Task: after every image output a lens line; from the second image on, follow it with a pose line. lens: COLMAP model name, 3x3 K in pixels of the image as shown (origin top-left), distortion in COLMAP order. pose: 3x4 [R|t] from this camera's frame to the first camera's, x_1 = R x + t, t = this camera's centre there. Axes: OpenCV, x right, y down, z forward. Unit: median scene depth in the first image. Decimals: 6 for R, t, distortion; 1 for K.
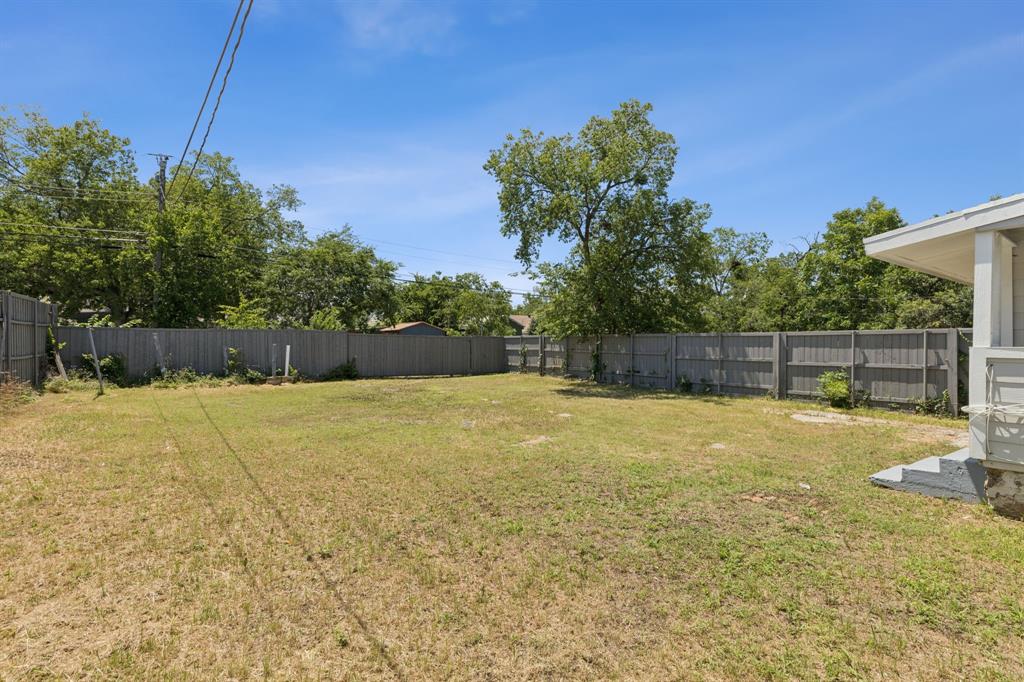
lens RADIAL K [[461.6, 0, 513.7], [0, 461.6, 344.0], [0, 0, 1]] dist [0.010447, -0.002243]
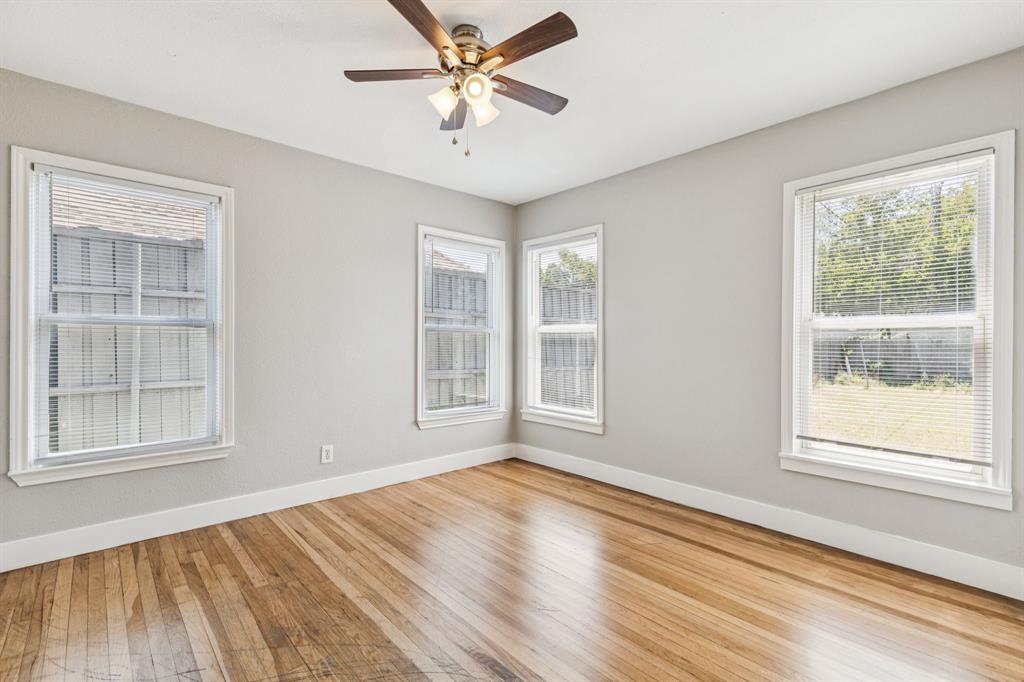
lens RADIAL K [[461.6, 0, 512.5], [0, 461.6, 336.3], [0, 0, 1]] dist [0.010447, -0.002243]
pose [[0.112437, 0.000007, -0.993659, 0.340239], [-0.010840, 0.999941, -0.001220, -0.032386], [0.993600, 0.010908, 0.112430, -0.208771]]
